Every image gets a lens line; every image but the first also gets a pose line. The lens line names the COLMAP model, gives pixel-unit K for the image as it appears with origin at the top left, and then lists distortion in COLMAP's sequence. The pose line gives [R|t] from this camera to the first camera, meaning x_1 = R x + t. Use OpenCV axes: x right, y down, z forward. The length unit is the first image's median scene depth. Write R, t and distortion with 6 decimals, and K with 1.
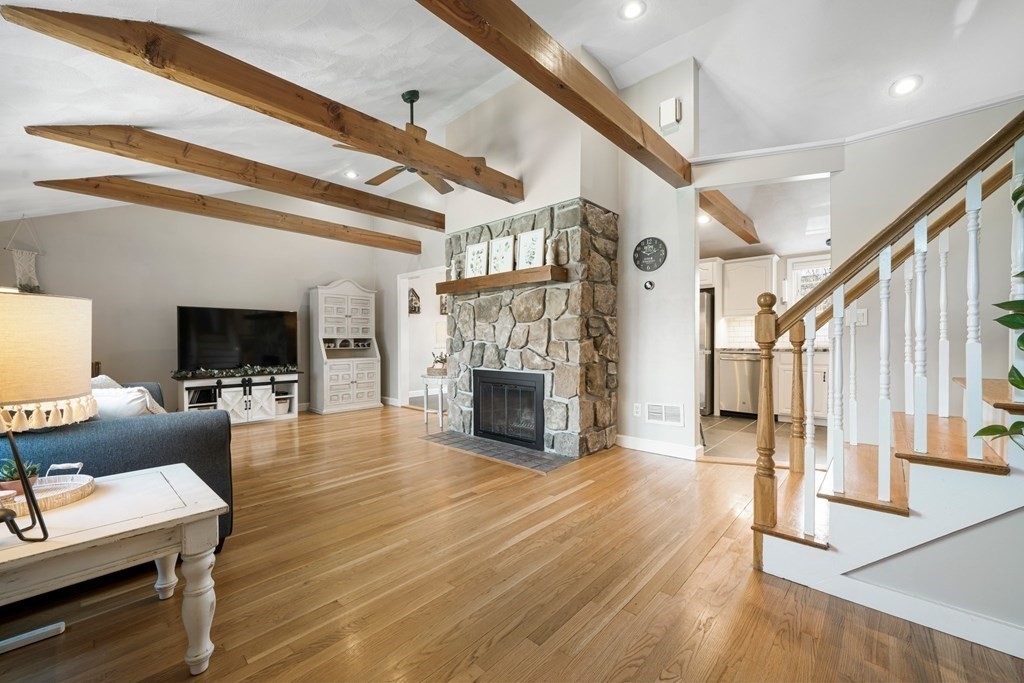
lens RADIAL K [[410.4, 0, 512.0], [0, 410.4, 341.5], [0, 0, 1]] dist [-0.000519, -0.000024]
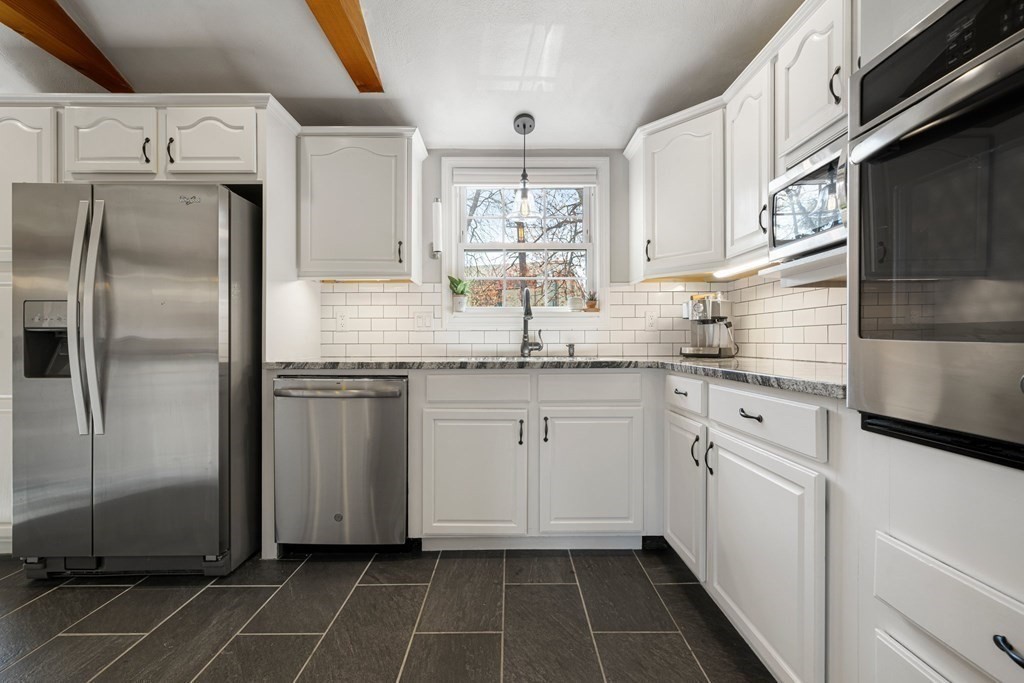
lens RADIAL K [[444.8, 0, 512.6], [0, 444.8, 342.4], [0, 0, 1]] dist [-0.000869, -0.000012]
pose [[0.734278, 0.000763, 0.678849, 0.565710], [-0.001269, 0.999999, 0.000249, -0.000938], [-0.678848, -0.001045, 0.734278, 0.840772]]
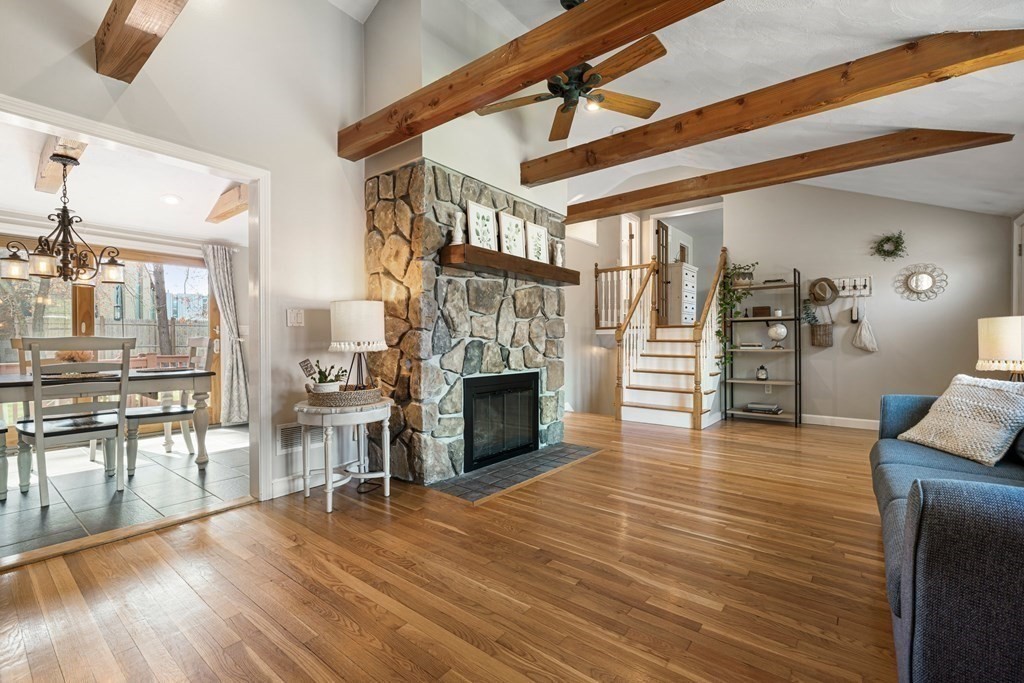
lens RADIAL K [[444.8, 0, 512.6], [0, 444.8, 342.4], [0, 0, 1]] dist [-0.000869, -0.000012]
pose [[-0.067564, 0.000343, 0.997715, -0.958779], [-0.000611, 1.000000, -0.000385, 0.007916], [-0.997715, -0.000636, -0.067564, 1.087747]]
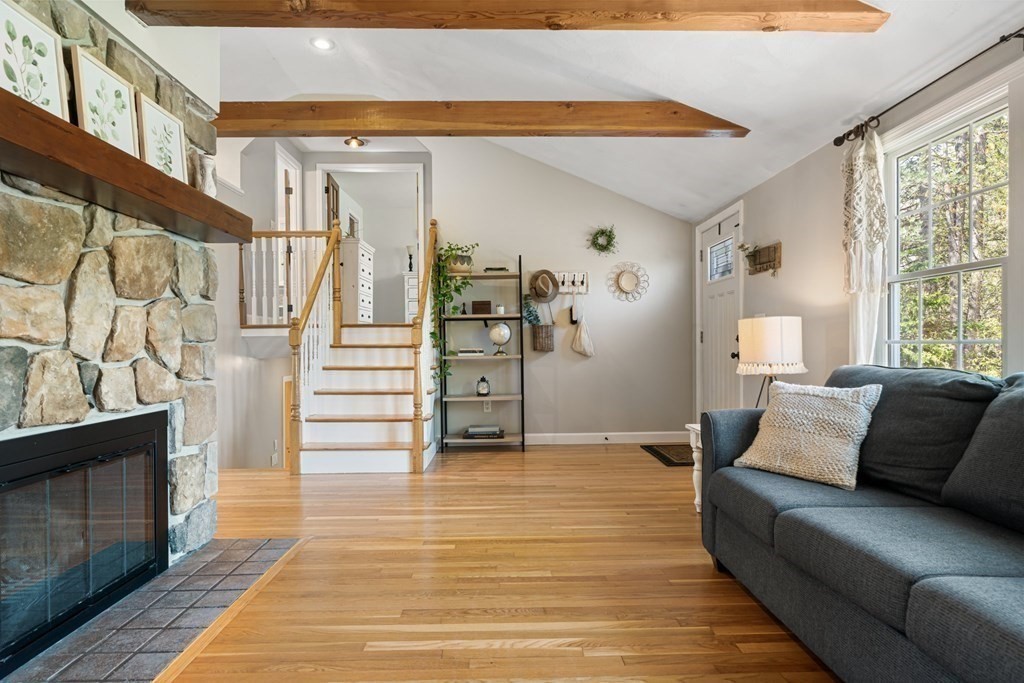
lens RADIAL K [[569.3, 0, 511.8], [0, 569.3, 345.1], [0, 0, 1]] dist [0.001759, 0.001401]
pose [[-0.690514, 0.009750, 0.723254, -0.673808], [0.010226, 0.999941, -0.003716, 0.007901], [-0.723247, 0.004830, -0.690572, 1.121960]]
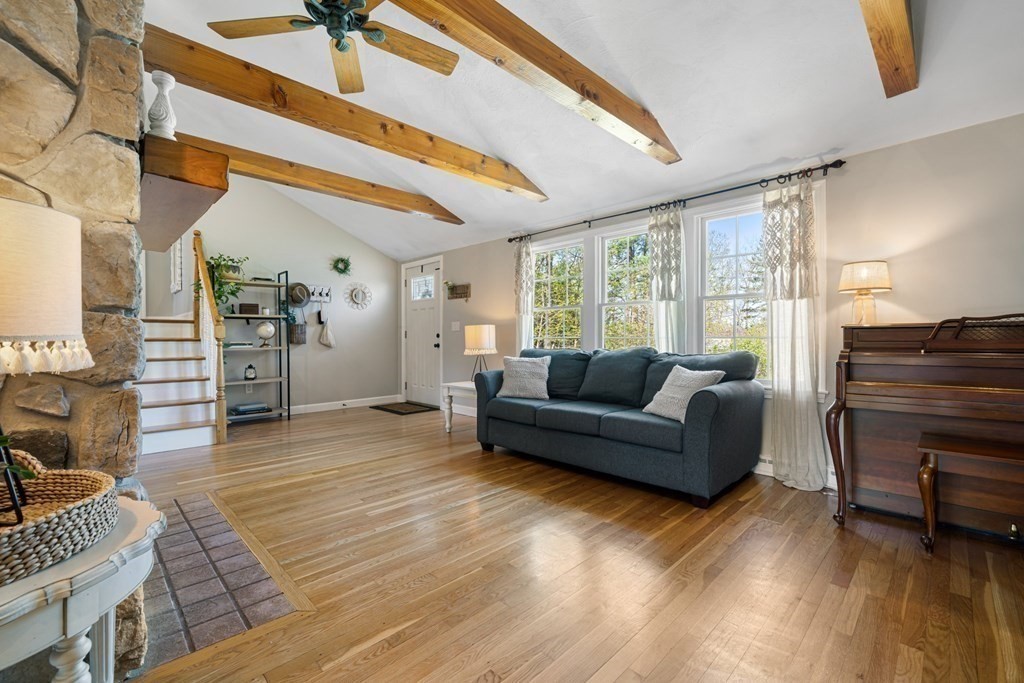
lens RADIAL K [[436.3, 0, 509.5], [0, 436.3, 339.4], [0, 0, 1]] dist [0.000773, 0.000029]
pose [[-0.998455, 0.008277, 0.054940, -0.478750], [0.008369, 0.999964, 0.001429, 0.007681], [-0.054926, 0.001887, -0.998489, 1.496120]]
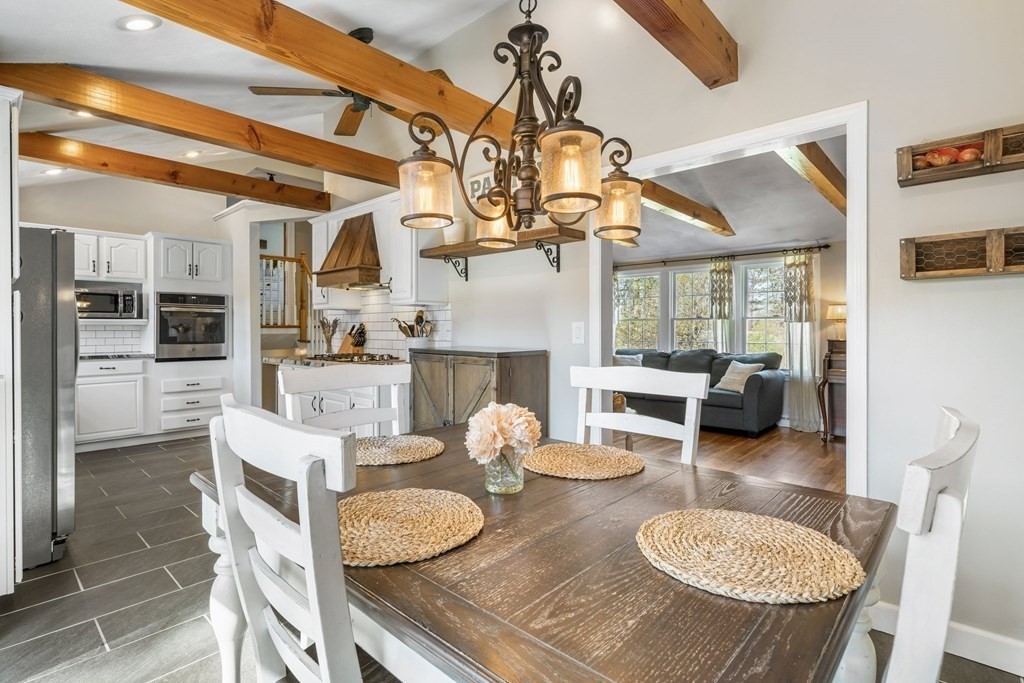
lens RADIAL K [[494.4, 0, 513.9], [0, 494.4, 331.3], [0, 0, 1]] dist [0.000880, 0.000188]
pose [[-0.999985, 0.003868, 0.003855, -0.081097], [0.003878, 0.999989, 0.002471, -0.036755], [-0.003845, 0.002486, -0.999990, 2.183545]]
